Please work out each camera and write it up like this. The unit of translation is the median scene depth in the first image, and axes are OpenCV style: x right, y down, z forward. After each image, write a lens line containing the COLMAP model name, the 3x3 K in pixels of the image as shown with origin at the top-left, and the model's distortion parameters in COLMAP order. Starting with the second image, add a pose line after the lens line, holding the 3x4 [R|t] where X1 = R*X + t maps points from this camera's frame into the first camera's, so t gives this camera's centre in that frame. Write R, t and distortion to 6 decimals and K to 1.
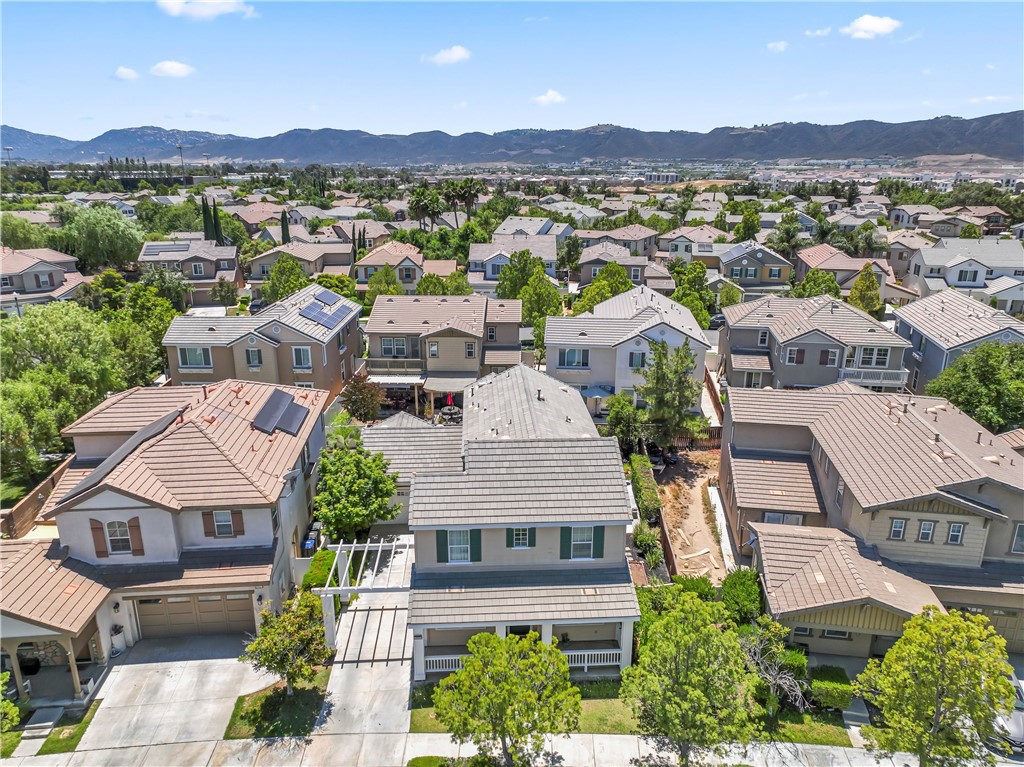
lens RADIAL K [[718.4, 0, 510.5], [0, 718.4, 387.9], [0, 0, 1]] dist [0.006837, 0.012840]
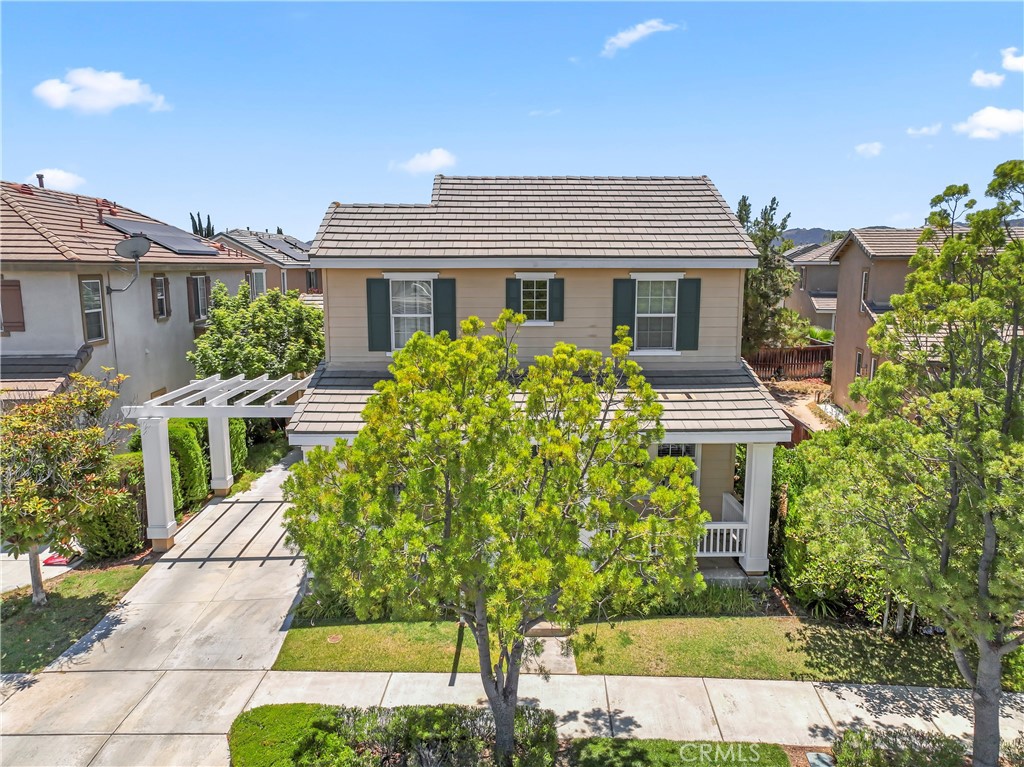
lens RADIAL K [[718.4, 0, 512.8], [0, 718.4, 382.1], [0, 0, 1]] dist [0.006837, 0.012840]
pose [[0.999720, 0.007075, -0.022595, 0.010995], [-0.010373, 0.988727, -0.149371, 0.344552], [0.021283, 0.149563, 0.988523, 0.512927]]
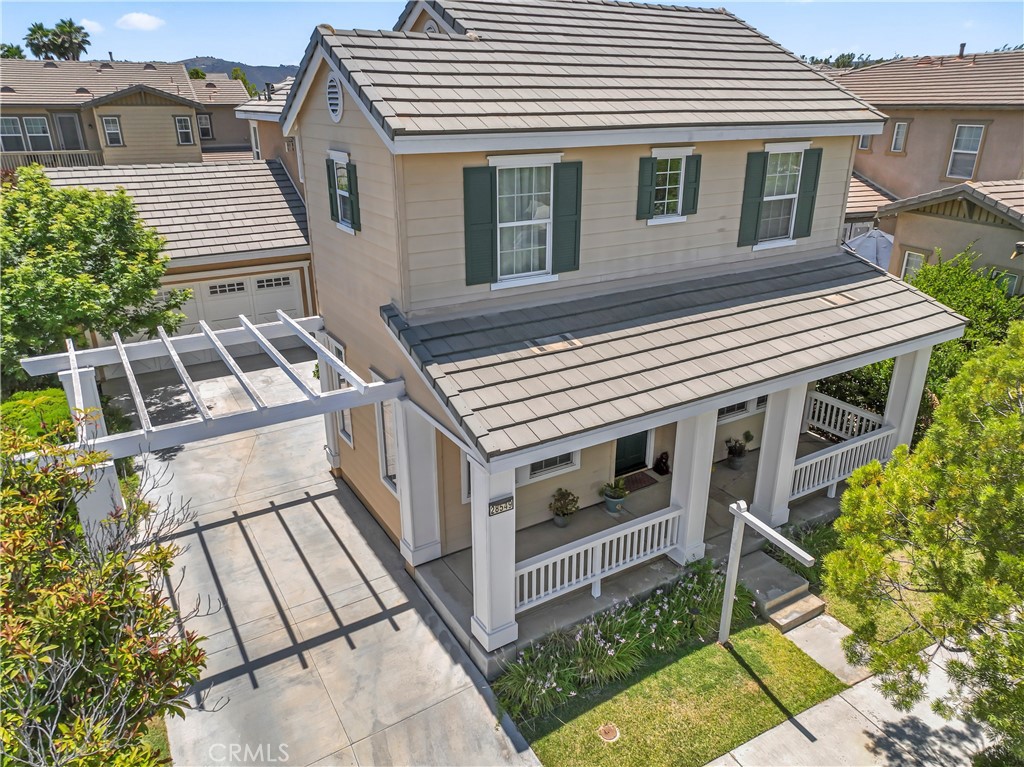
lens RADIAL K [[718.4, 0, 516.0], [0, 718.4, 381.3], [0, 0, 1]] dist [0.006837, 0.012840]
pose [[0.877042, -0.172549, 0.448358, -0.237222], [0.143901, 0.984777, 0.097501, 0.261197], [-0.458356, -0.020994, 0.888521, 0.715436]]
